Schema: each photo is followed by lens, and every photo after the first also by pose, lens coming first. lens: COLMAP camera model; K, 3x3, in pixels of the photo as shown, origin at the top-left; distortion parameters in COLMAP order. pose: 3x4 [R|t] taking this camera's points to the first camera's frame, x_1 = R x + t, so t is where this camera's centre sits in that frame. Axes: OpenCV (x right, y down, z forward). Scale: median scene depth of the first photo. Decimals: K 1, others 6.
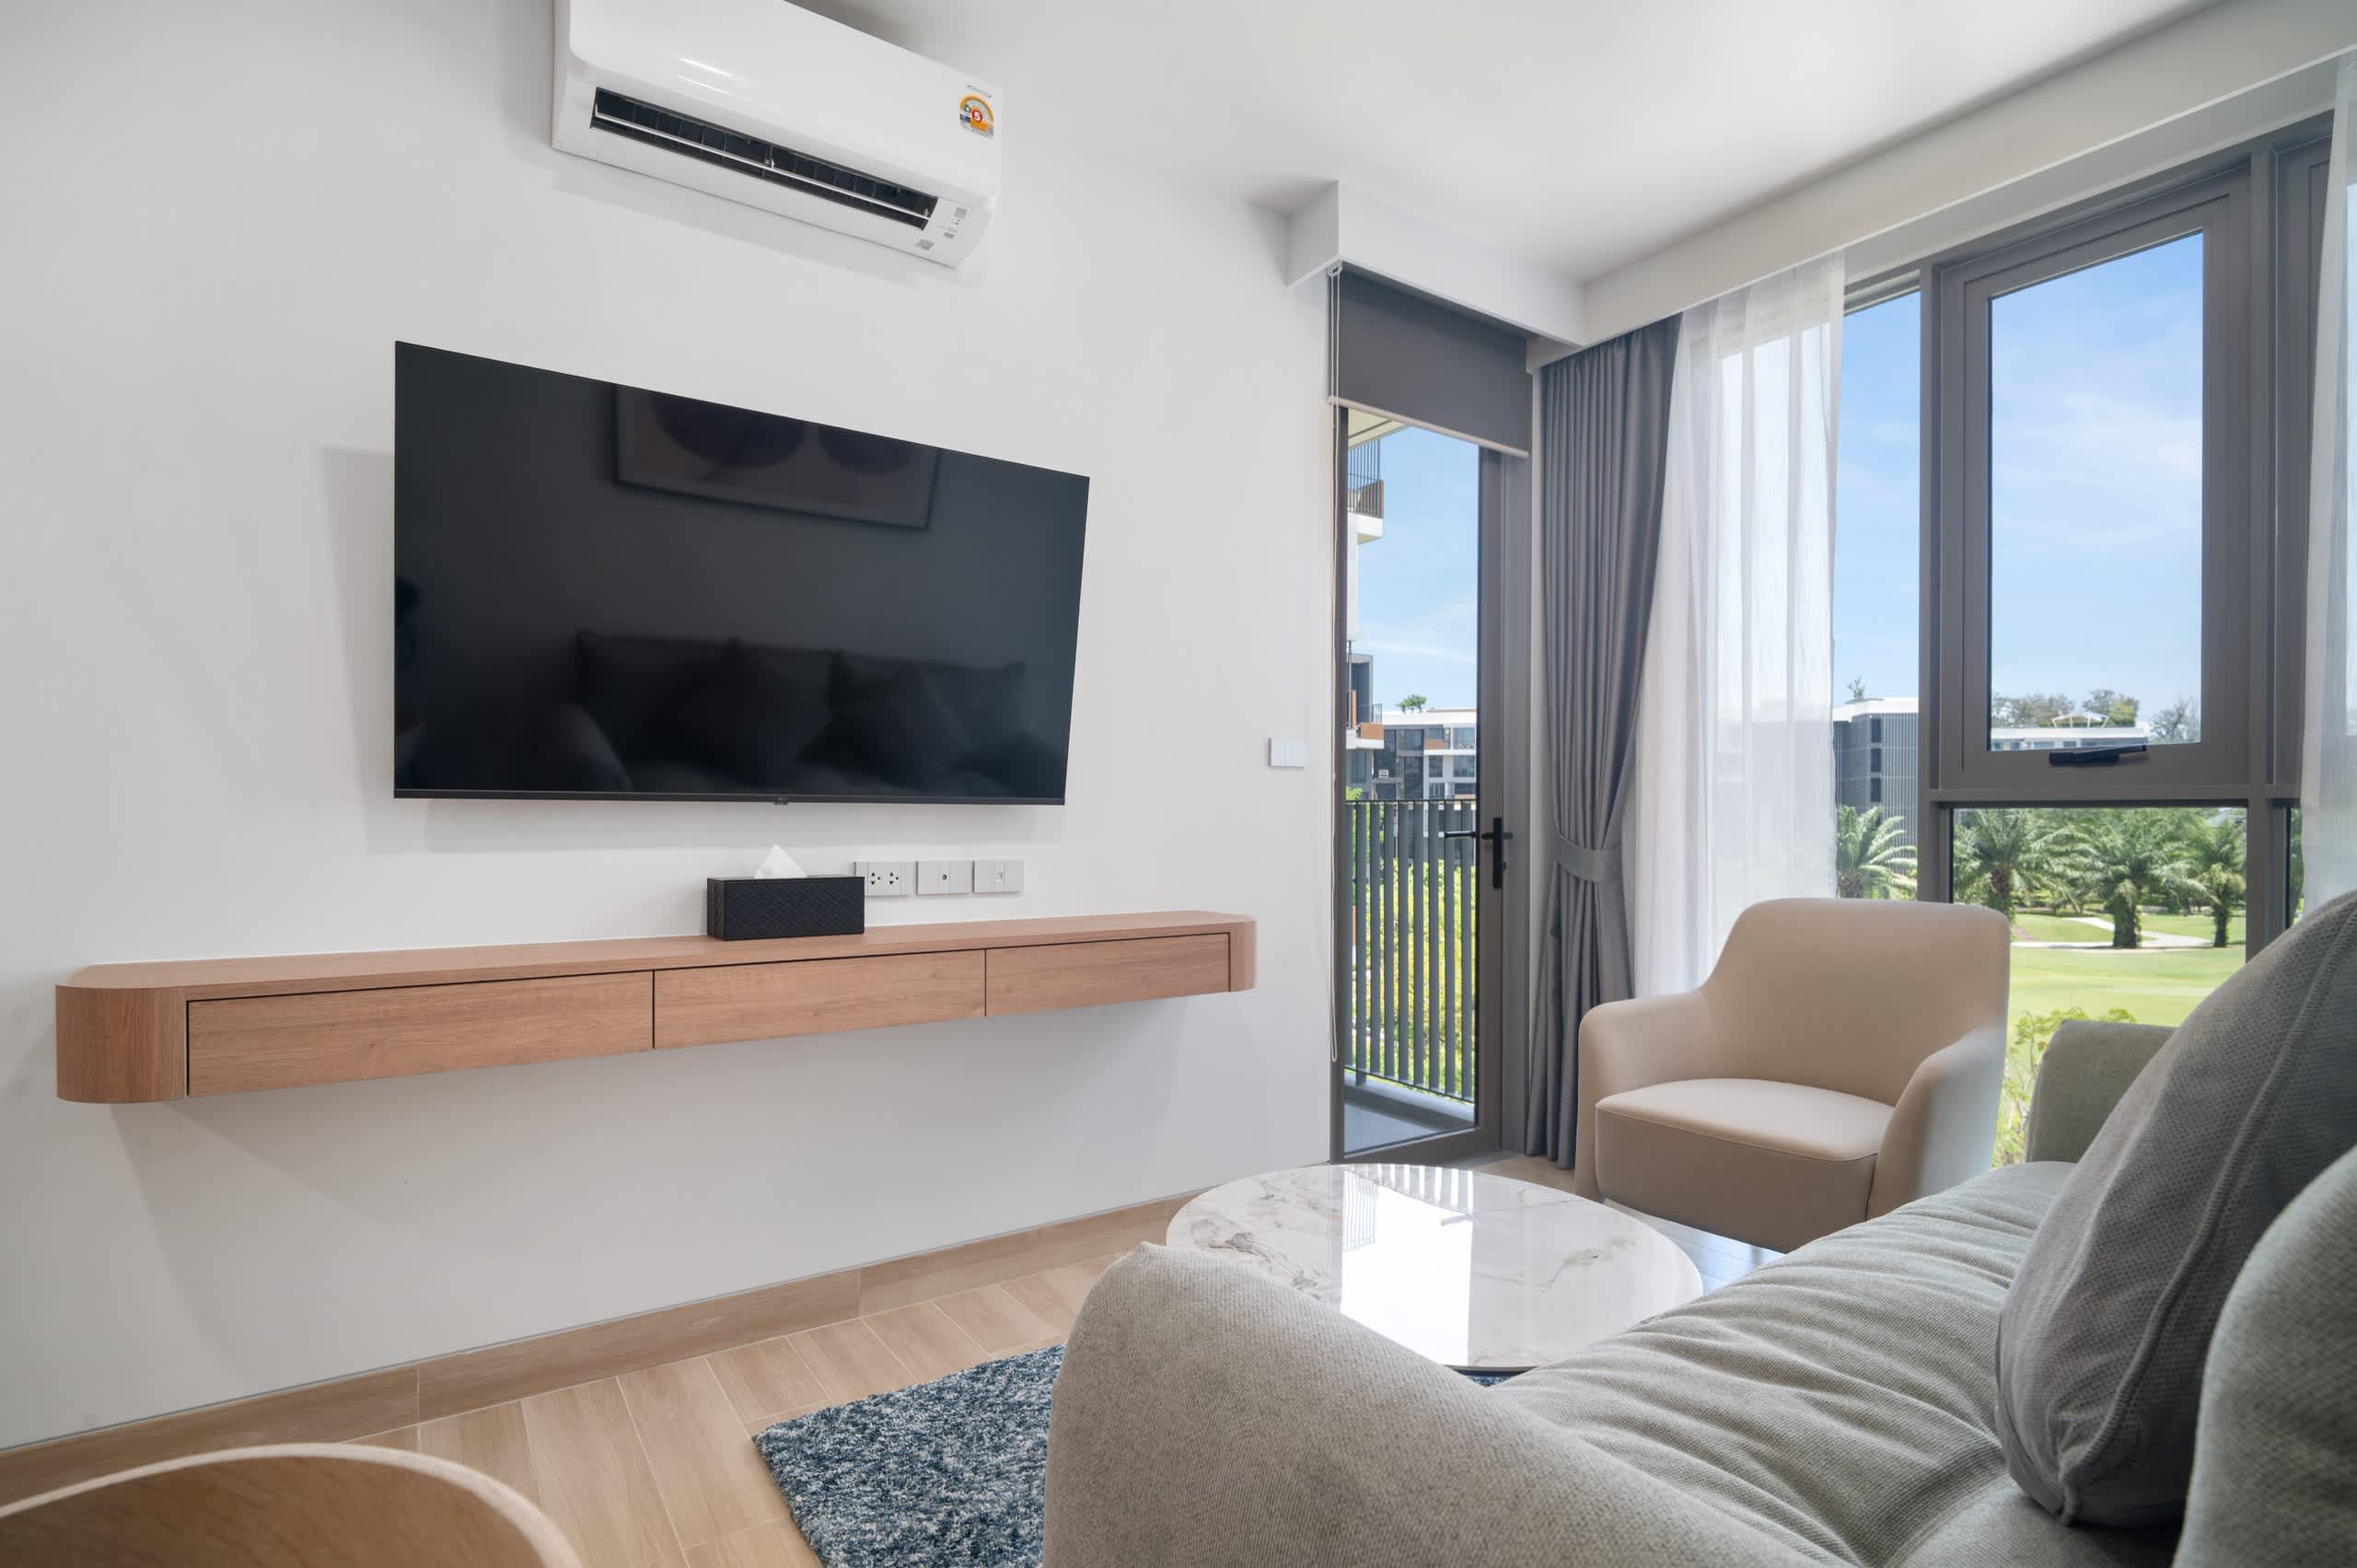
lens RADIAL K [[1130.5, 0, 1173.0], [0, 1130.5, 817.4], [0, 0, 1]] dist [-0.000830, -0.000080]
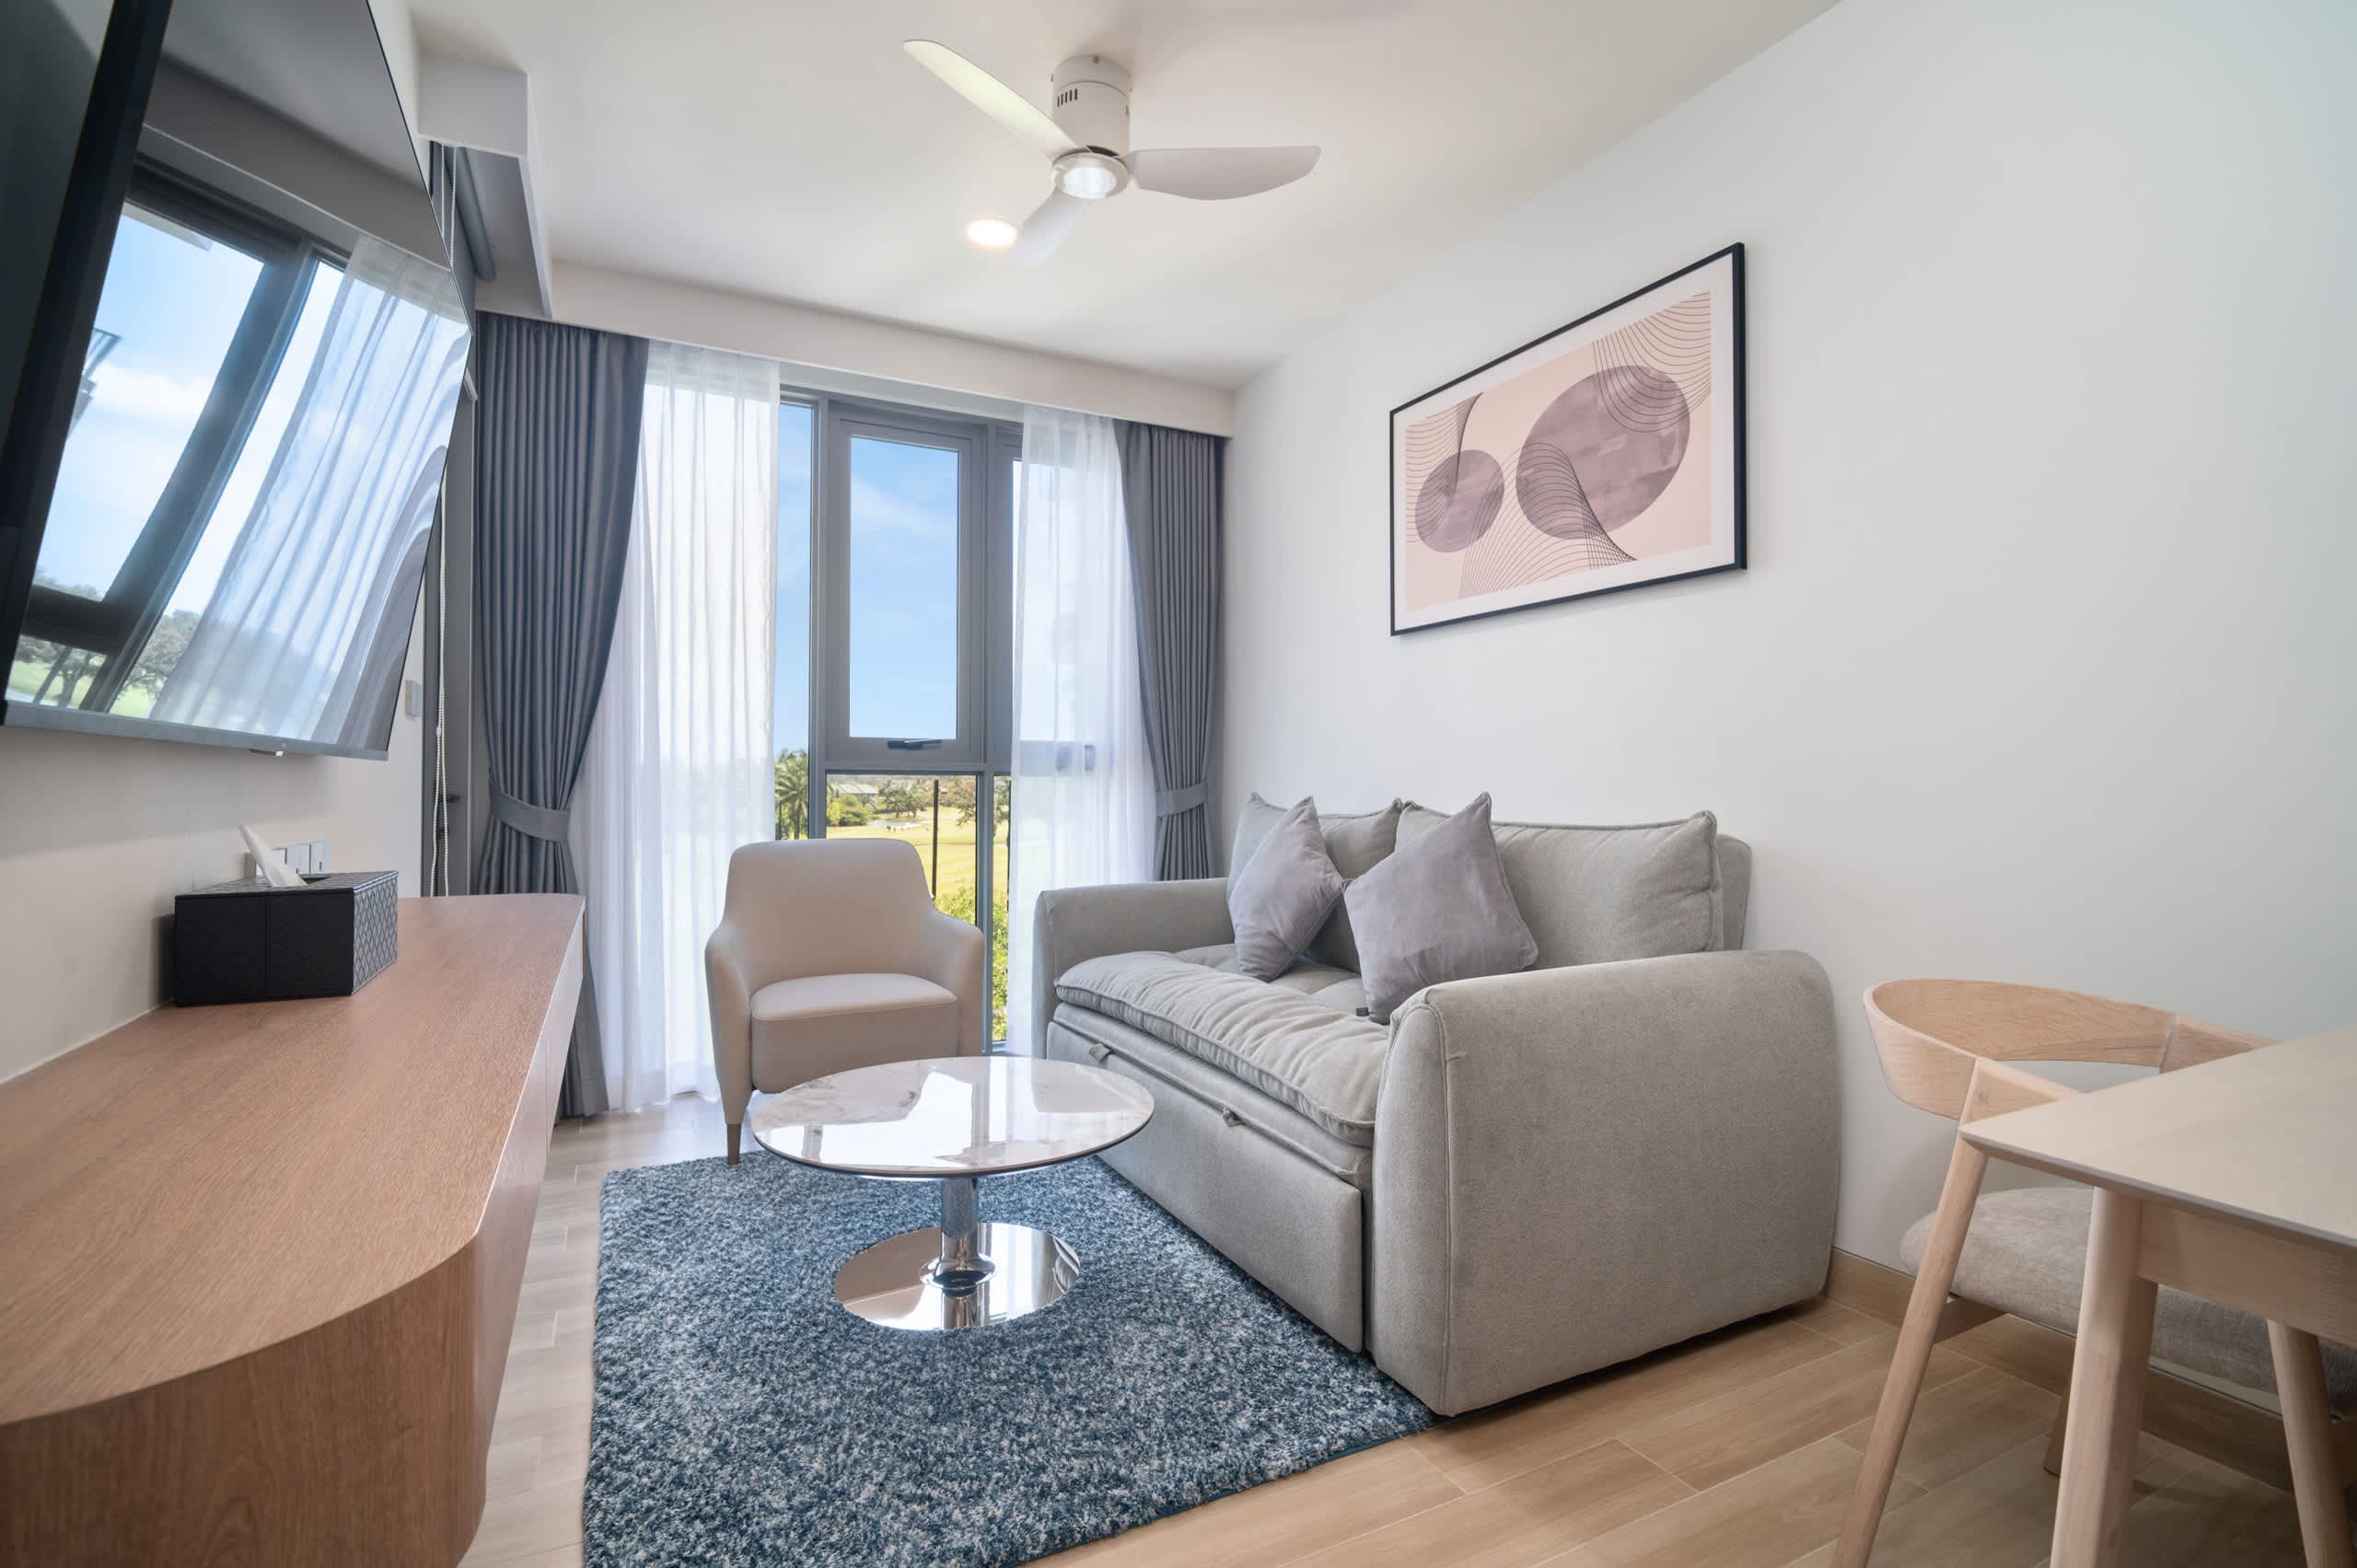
lens RADIAL K [[1097.8, 0, 1174.2], [0, 1097.8, 773.5], [0, 0, 1]] dist [-0.001481, 0.000046]
pose [[0.126617, 0.007605, 0.991923, -0.663024], [0.000044, 0.999971, -0.007673, 0.001543], [-0.991952, 0.001015, 0.126613, 0.387525]]
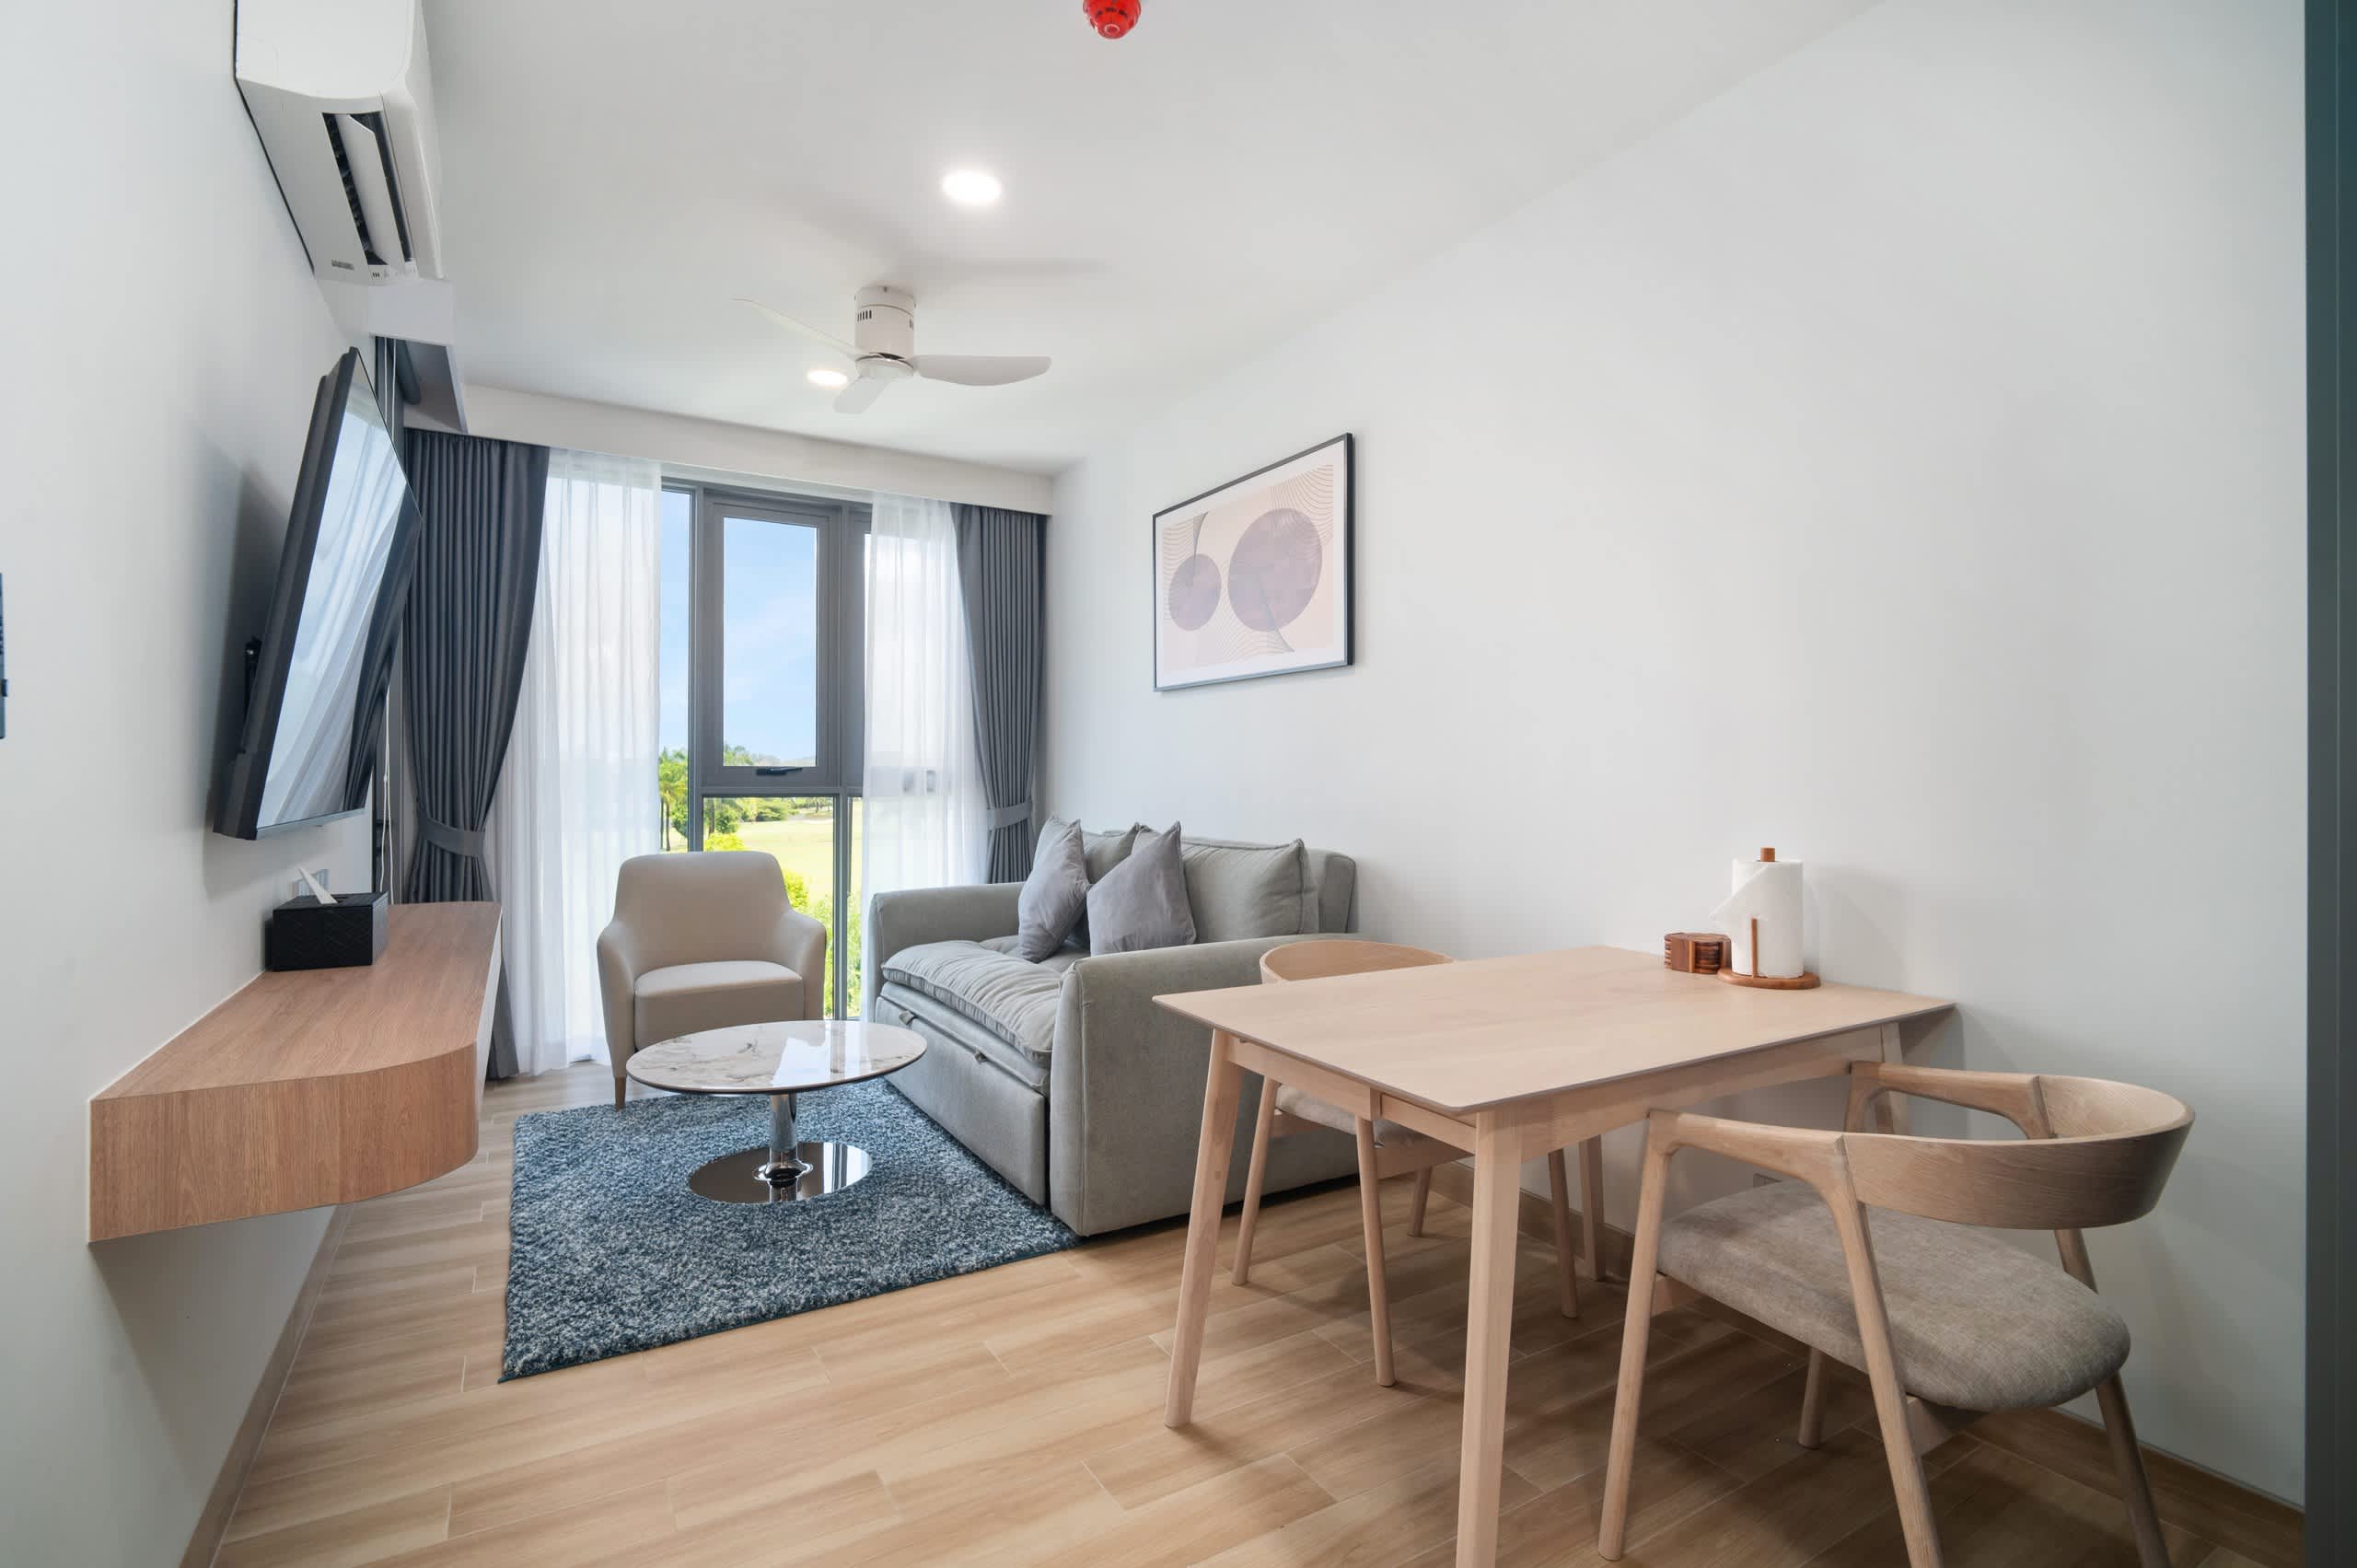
lens RADIAL K [[1102.5, 0, 1176.9], [0, 1102.5, 776.5], [0, 0, 1]] dist [-0.002434, -0.000955]
pose [[0.060184, -0.001274, 0.998186, -0.985389], [0.000194, 0.999999, 0.001265, -0.043336], [-0.998187, 0.000118, 0.060184, 0.172030]]
